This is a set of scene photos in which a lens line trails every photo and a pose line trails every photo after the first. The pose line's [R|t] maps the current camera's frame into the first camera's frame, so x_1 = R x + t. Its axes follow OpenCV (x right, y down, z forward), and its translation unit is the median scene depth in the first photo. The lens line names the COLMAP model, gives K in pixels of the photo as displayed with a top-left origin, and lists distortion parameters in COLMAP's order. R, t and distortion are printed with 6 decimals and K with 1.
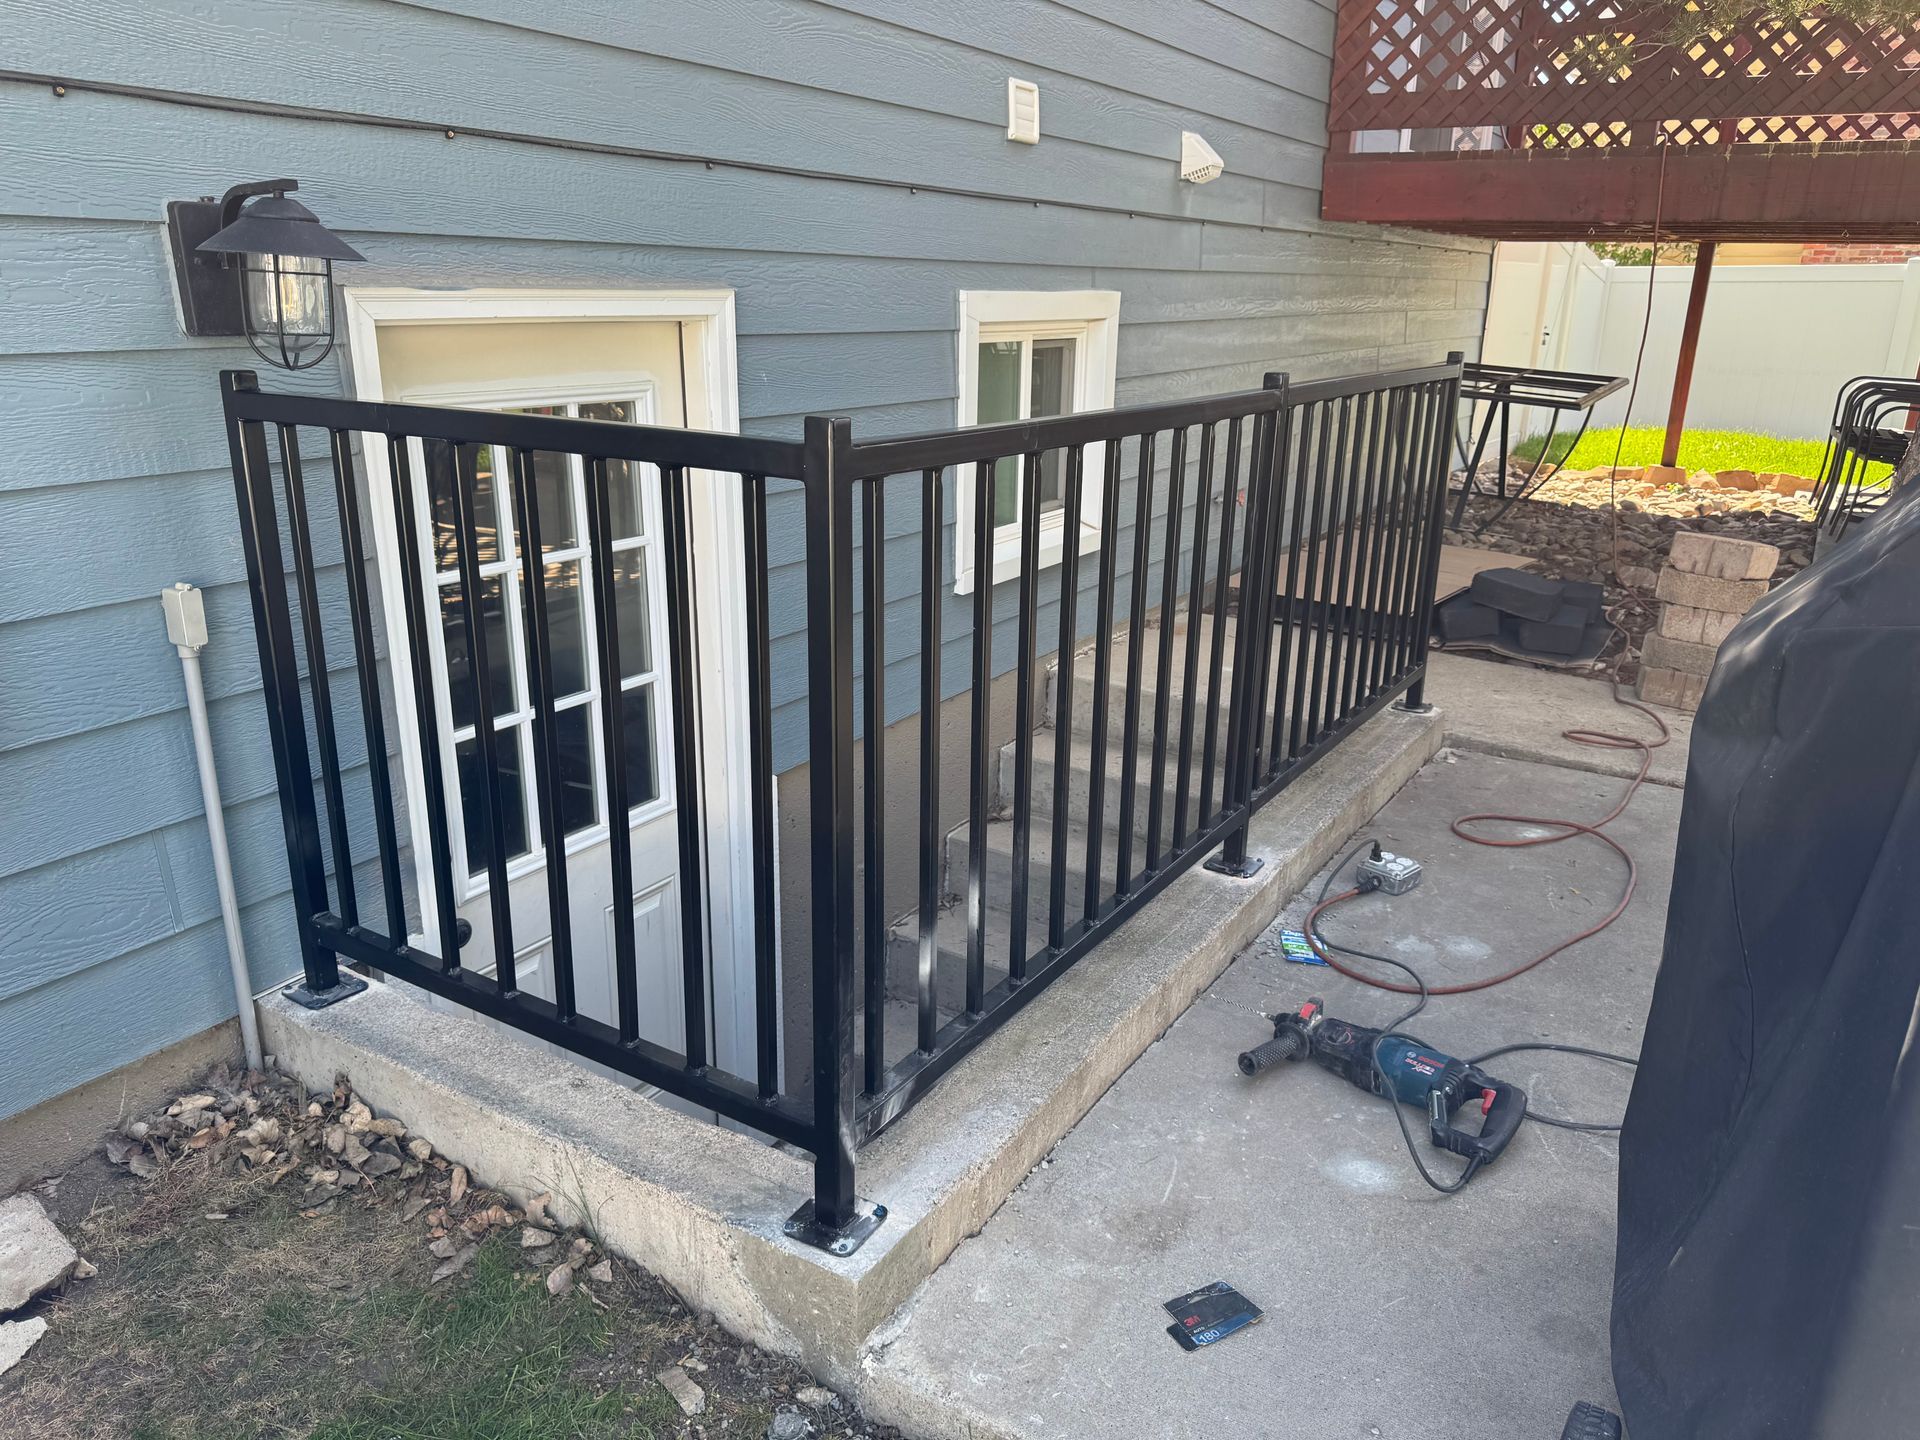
lens RADIAL K [[1335.7, 0, 960.0], [0, 1335.7, 720.0], [0, 0, 1]] dist [0.103316, -0.167282]
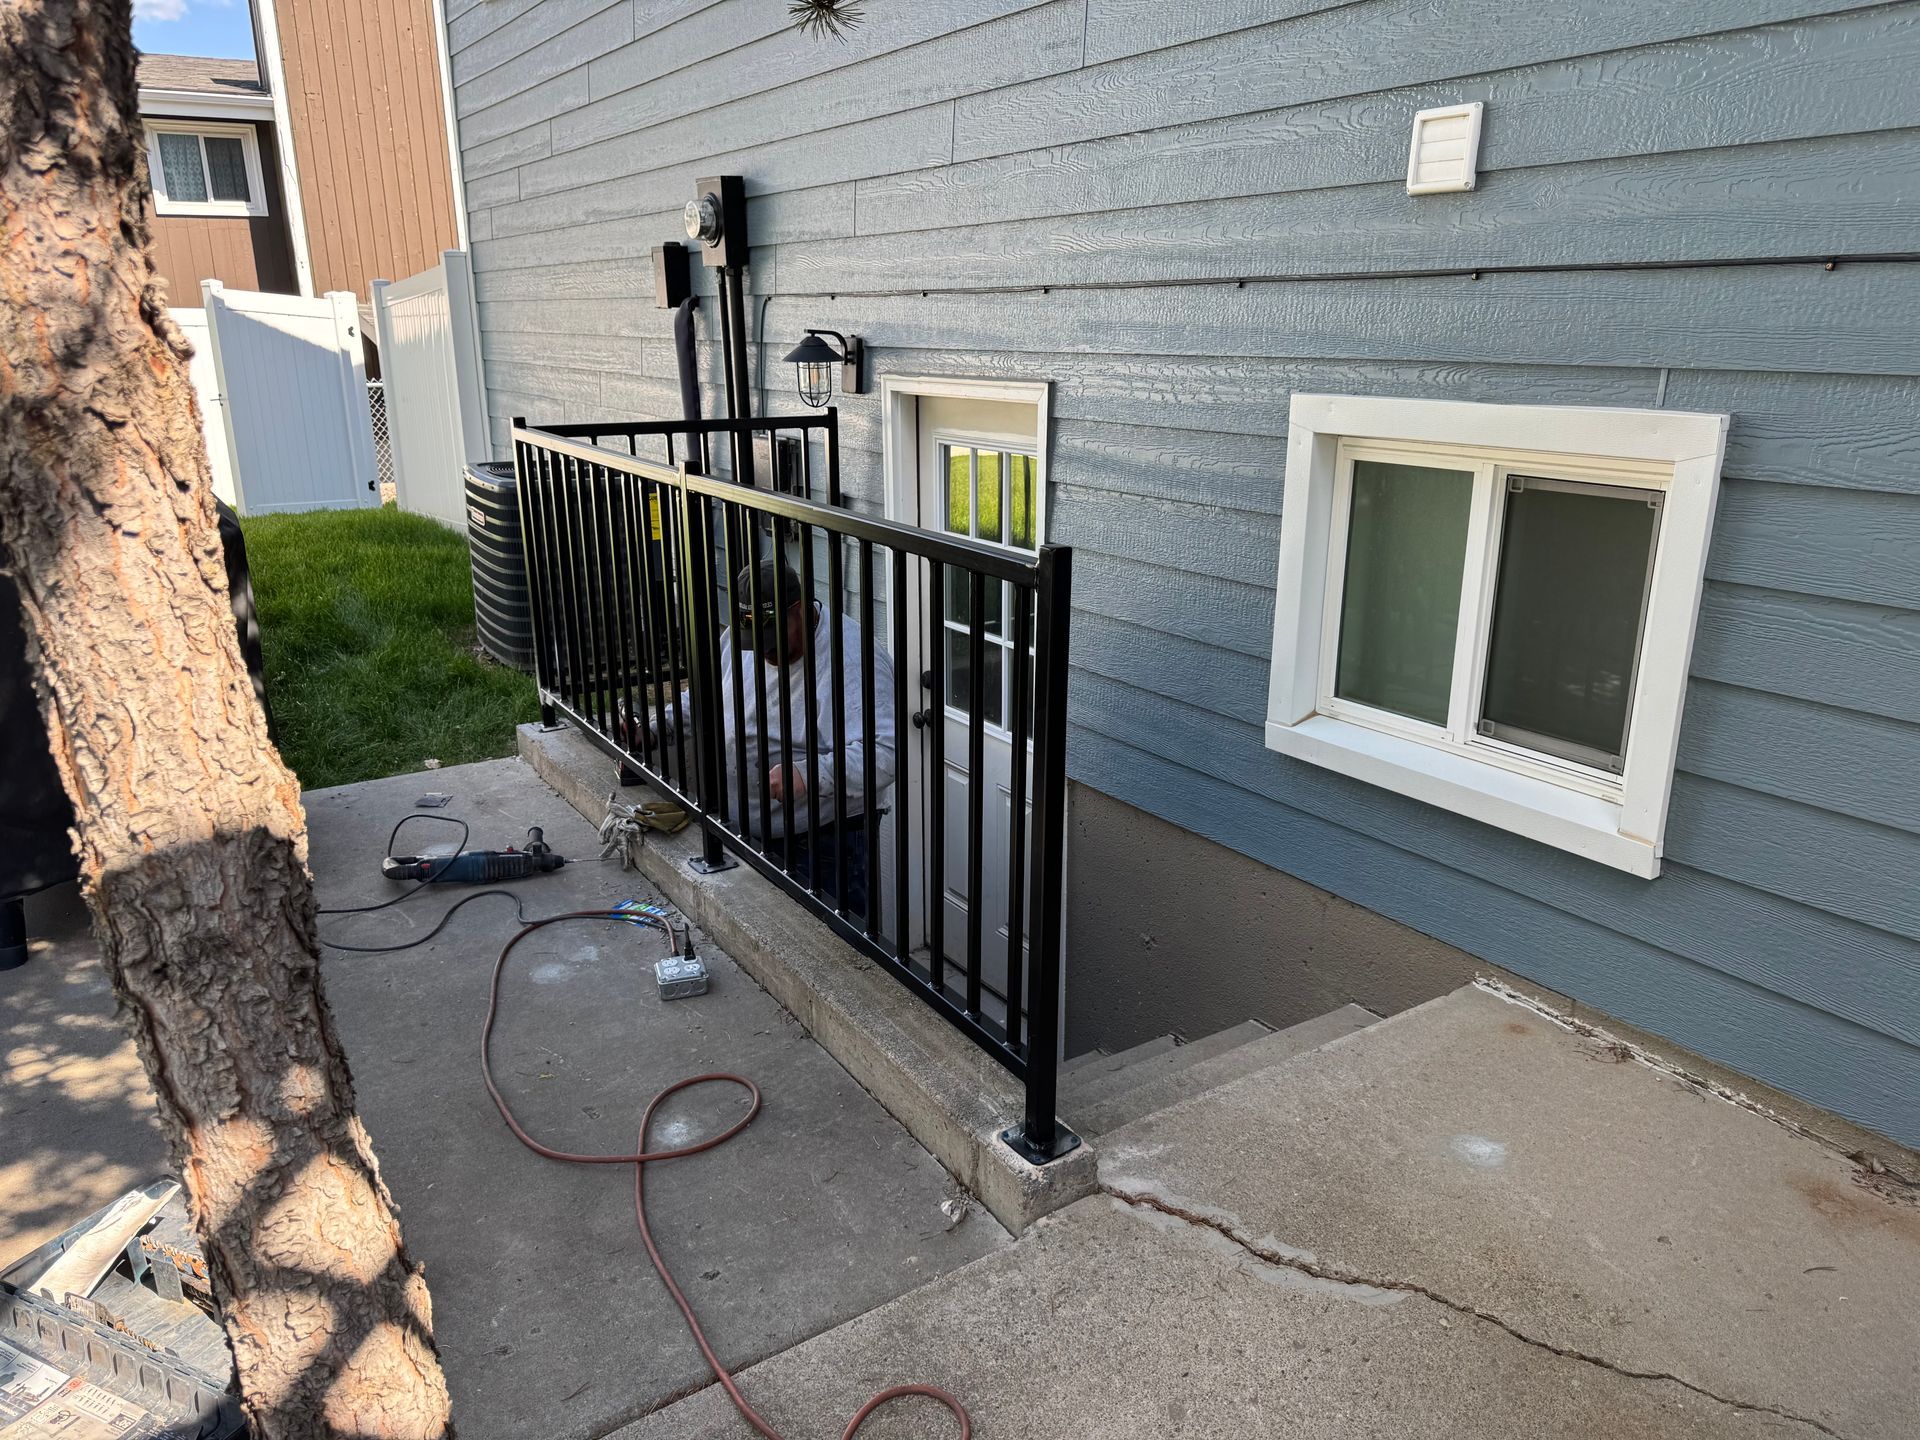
lens RADIAL K [[1335.7, 0, 960.0], [0, 1335.7, 720.0], [0, 0, 1]] dist [0.103316, -0.167282]
pose [[-0.417849, 0.248527, -0.873863, 1.051554], [-0.279180, 0.880193, 0.383821, -0.490173], [0.864558, 0.404344, -0.298404, 1.399246]]
